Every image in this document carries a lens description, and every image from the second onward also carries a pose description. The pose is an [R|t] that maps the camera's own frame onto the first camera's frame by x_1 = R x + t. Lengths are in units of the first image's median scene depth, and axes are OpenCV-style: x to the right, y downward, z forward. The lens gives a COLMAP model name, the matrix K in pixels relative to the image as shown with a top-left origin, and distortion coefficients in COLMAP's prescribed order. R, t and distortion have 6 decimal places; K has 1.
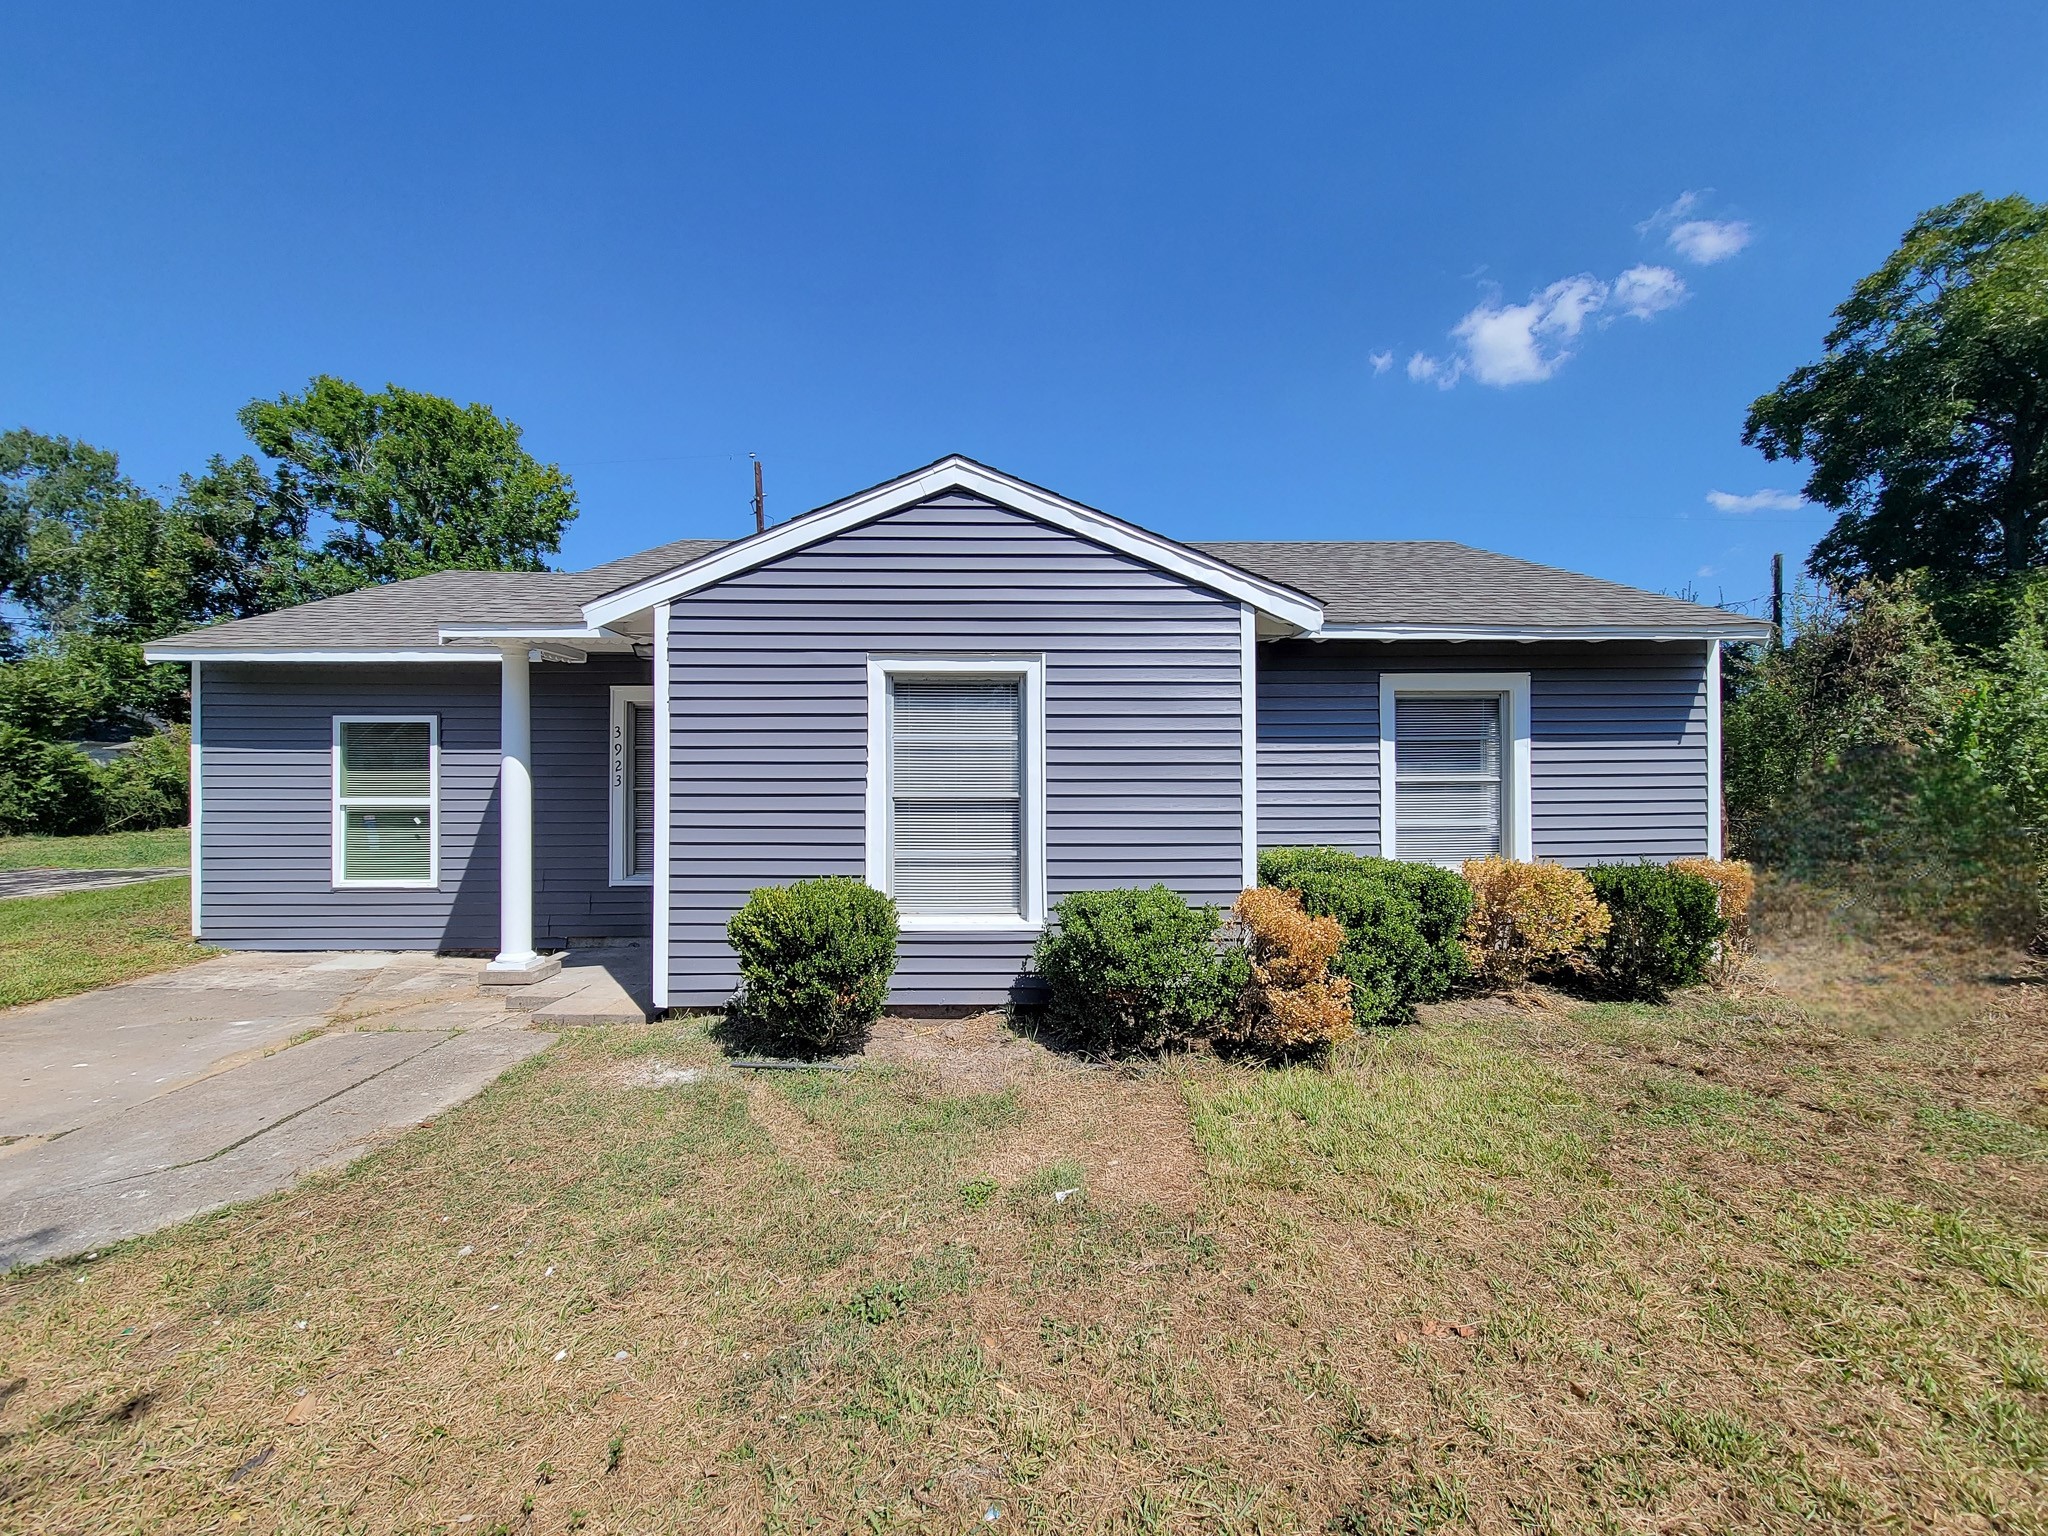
lens RADIAL K [[840.2, 0, 1018.7], [0, 840.2, 758.5], [0, 0, 1]] dist [0.004207, -0.002022]
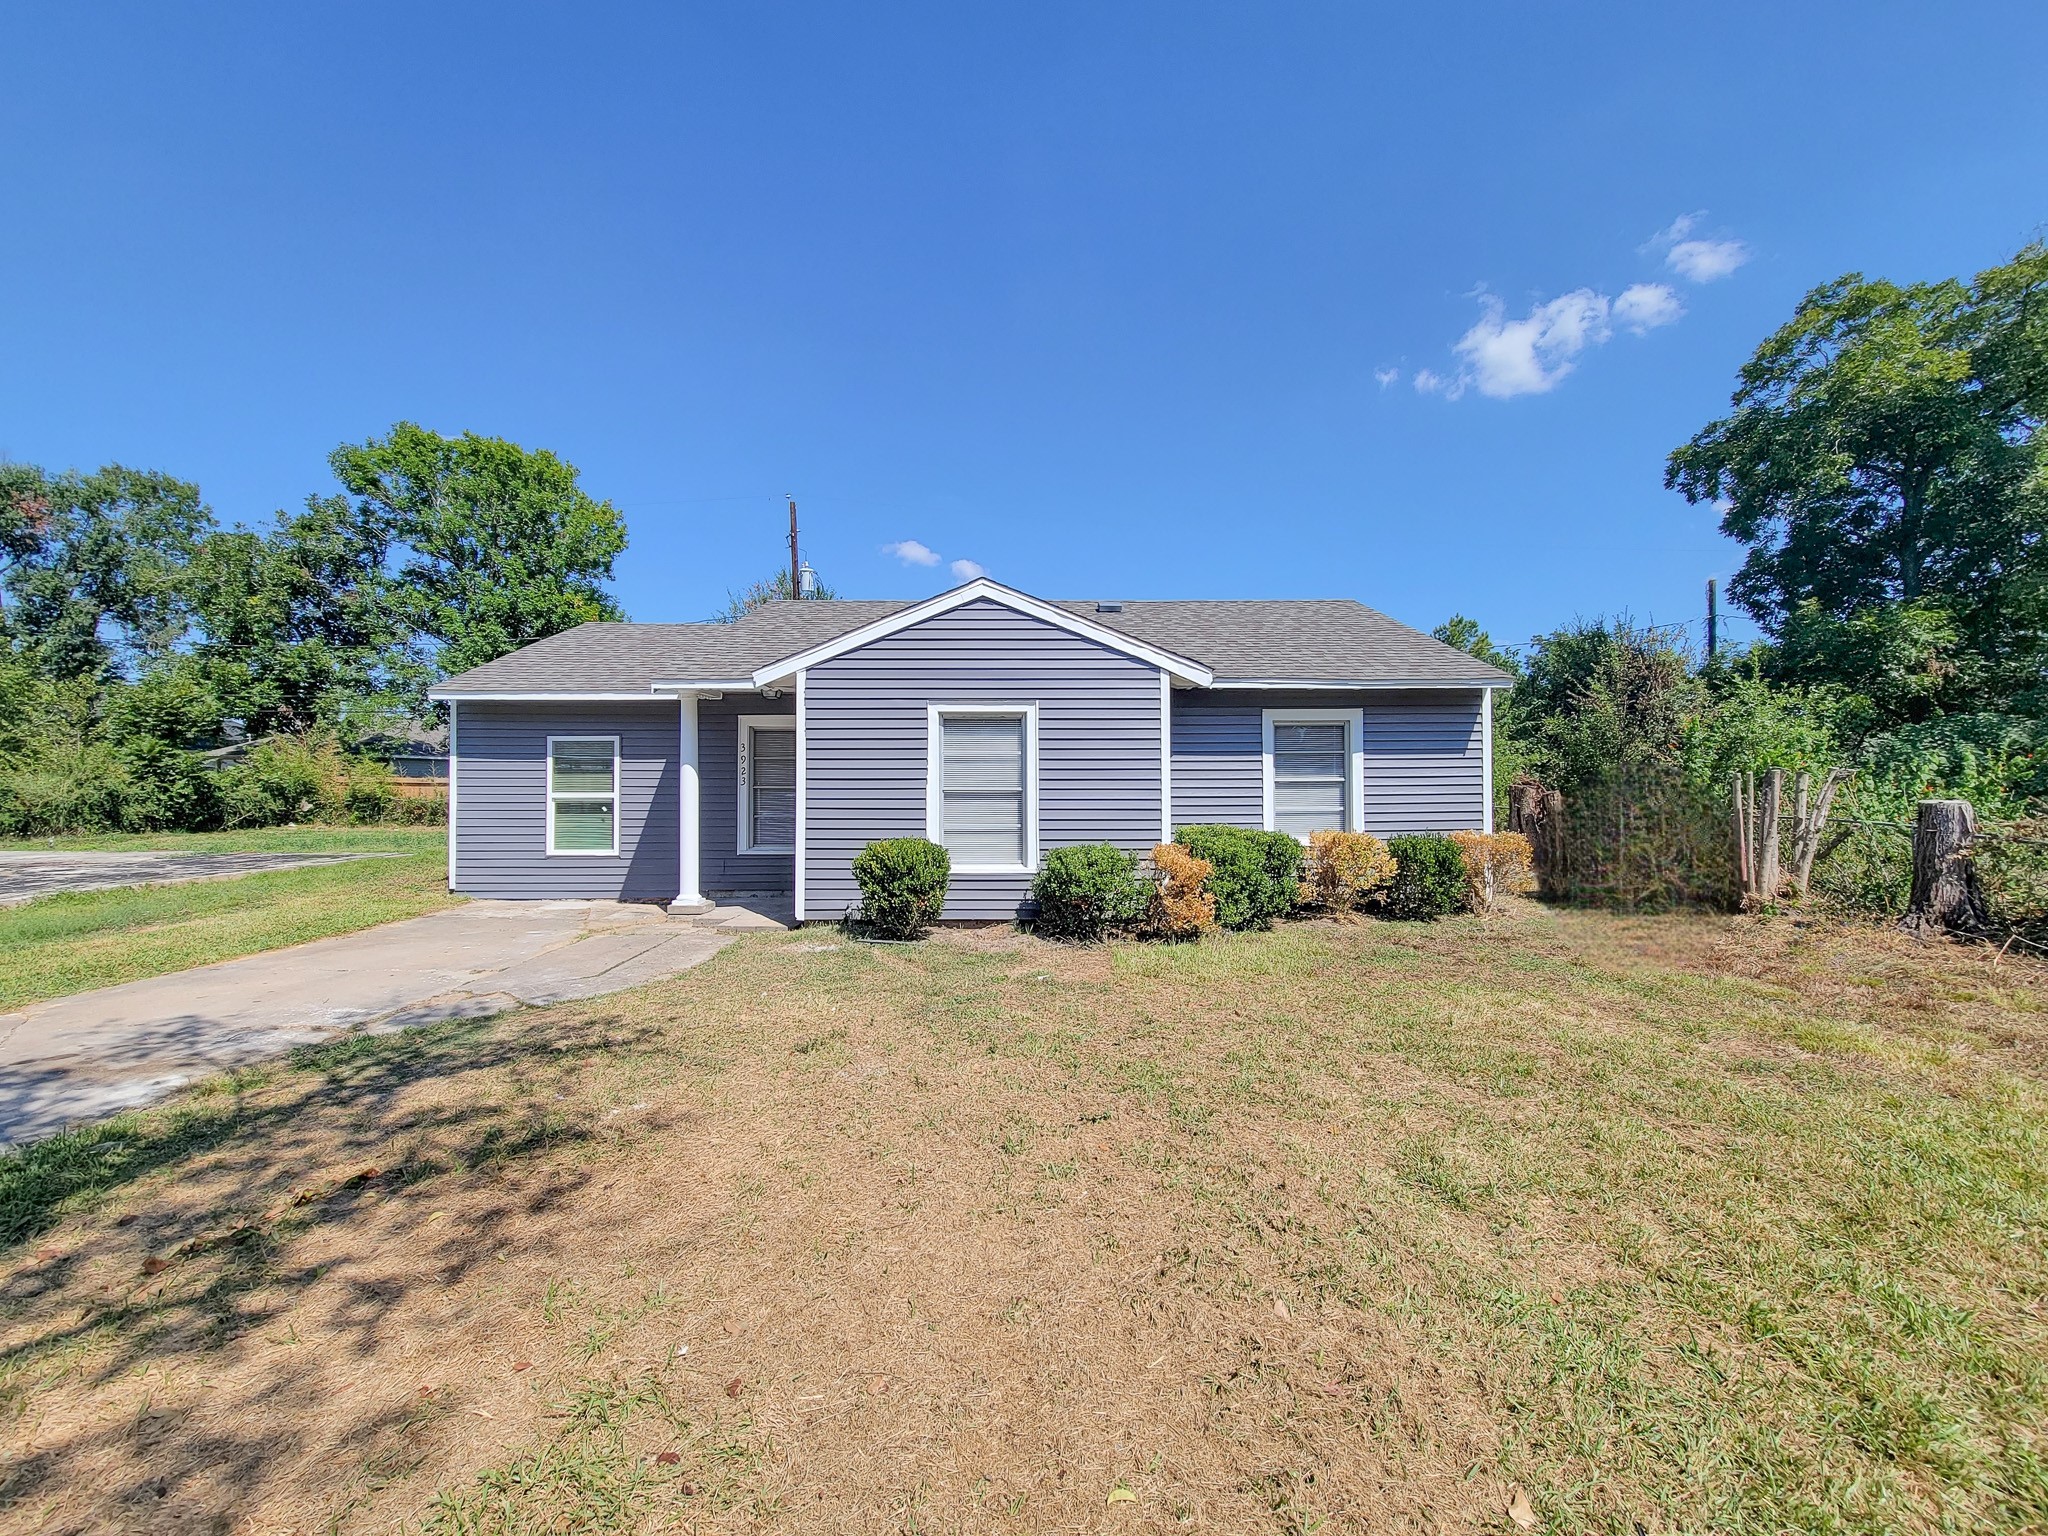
lens RADIAL K [[840.2, 0, 1018.7], [0, 840.2, 758.5], [0, 0, 1]] dist [0.004207, -0.002022]
pose [[0.999955, -0.000276, -0.009505, 0.007979], [0.000208, 0.999974, -0.007171, -0.002338], [0.009507, 0.007168, 0.999929, -0.499305]]
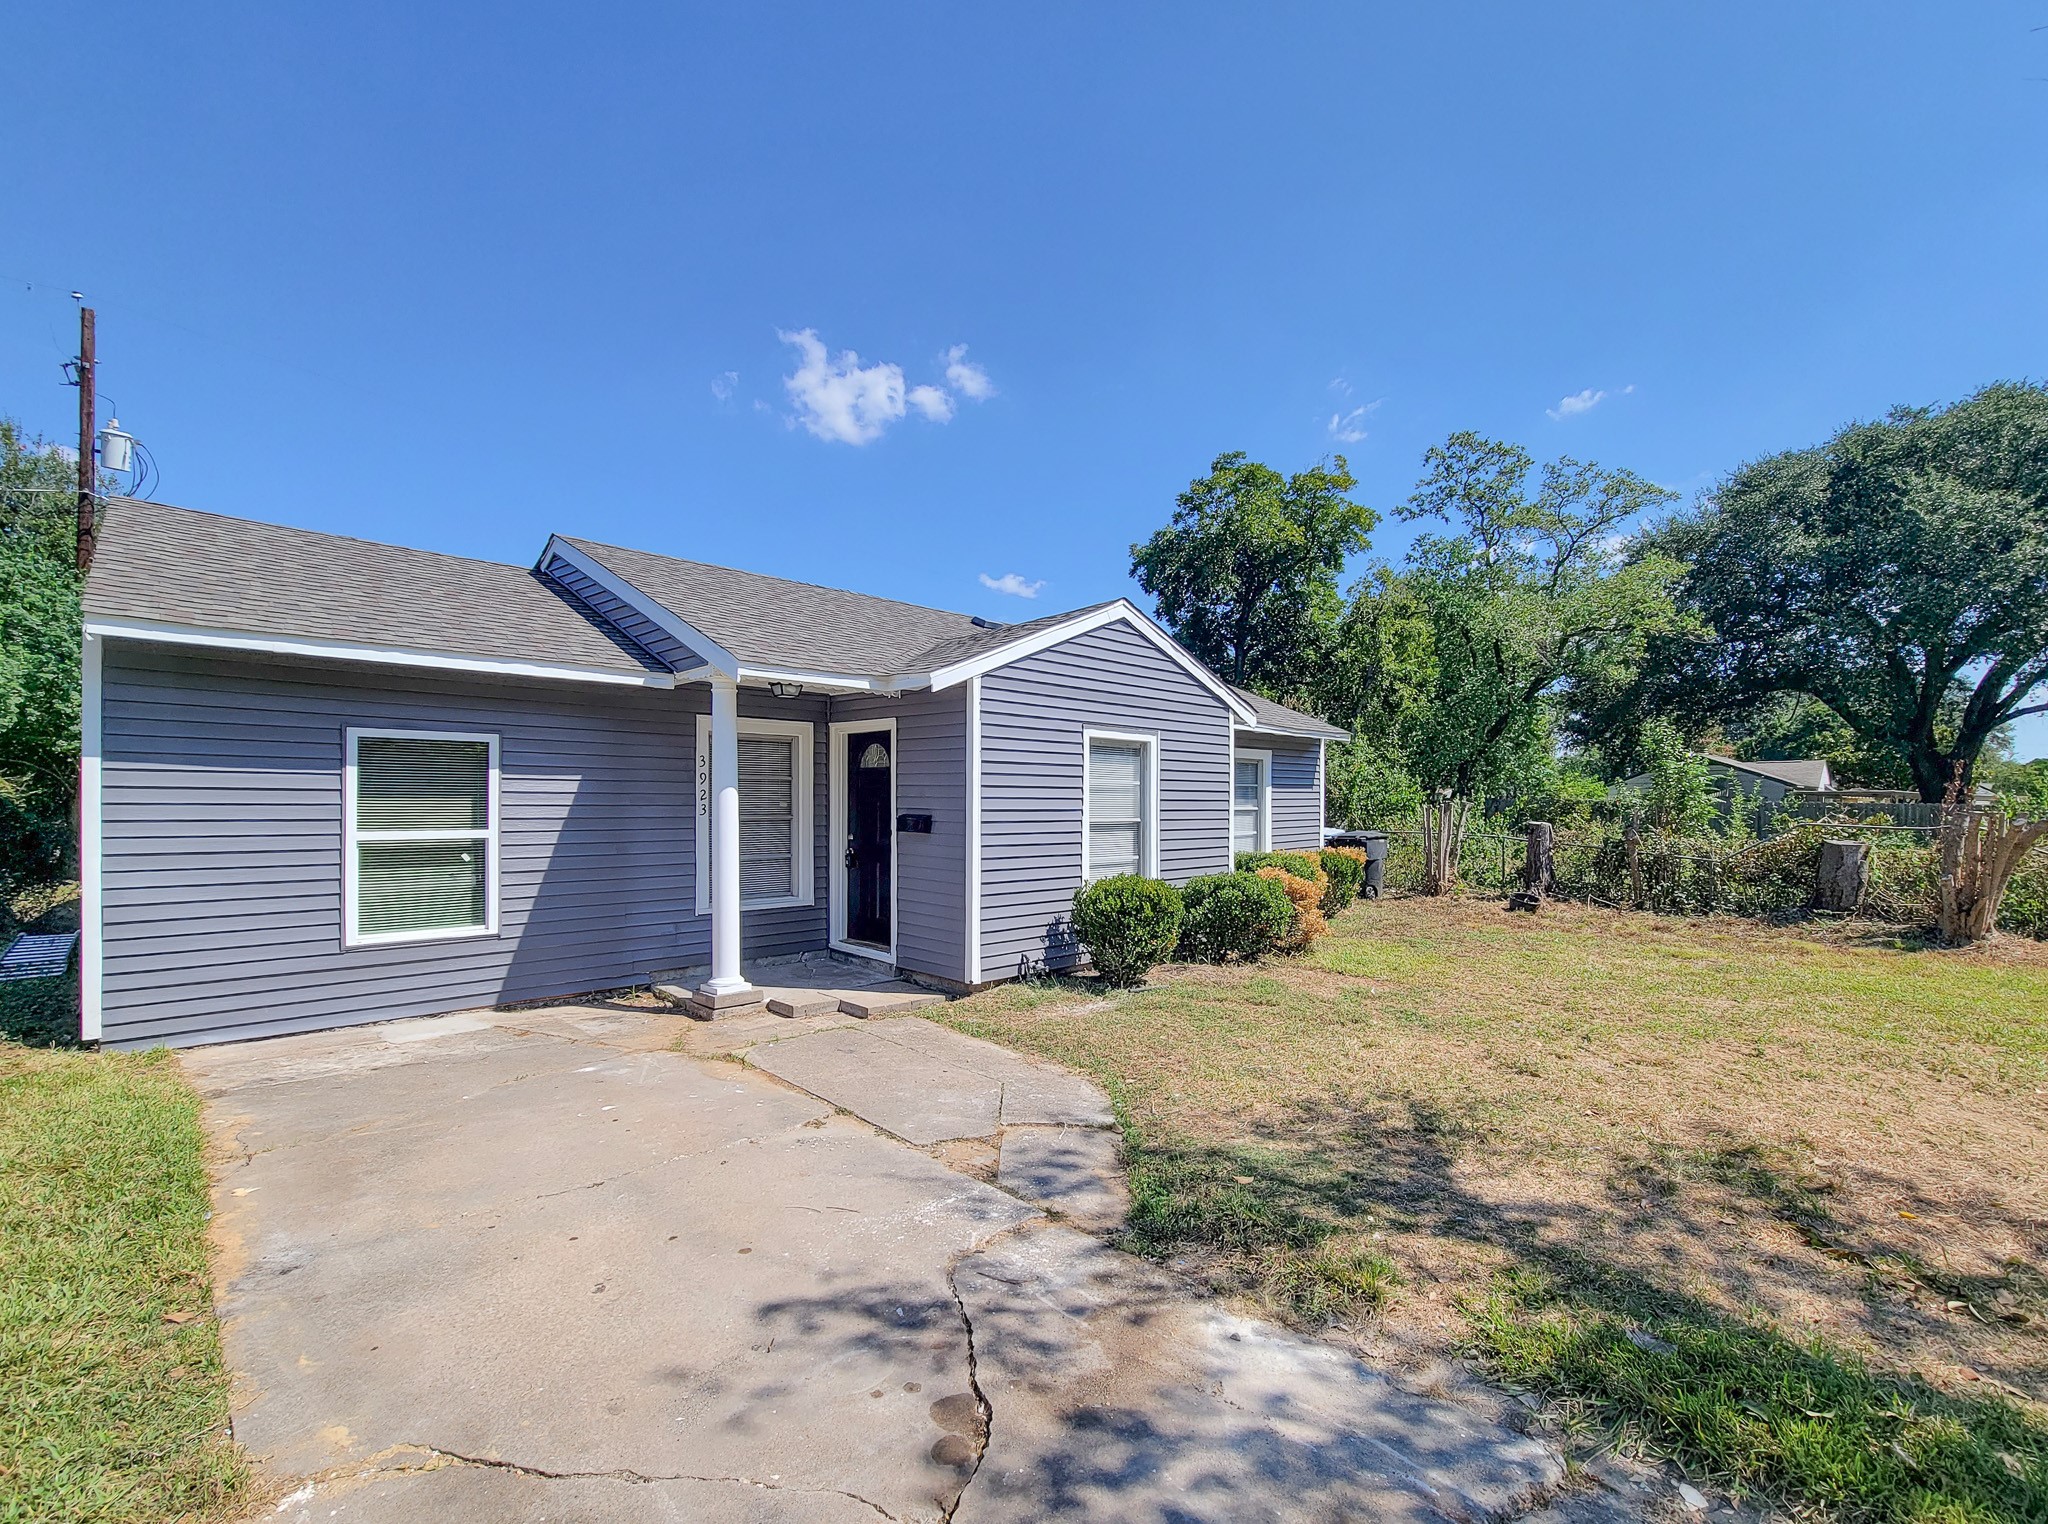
lens RADIAL K [[897.7, 0, 1067.3], [0, 897.7, 770.9], [0, 0, 1]] dist [0.001667, 0.000163]
pose [[0.711377, 0.028936, 0.702215, -1.065540], [-0.022018, 0.999579, -0.018884, -0.010625], [-0.702466, -0.002028, 0.711715, -0.077671]]
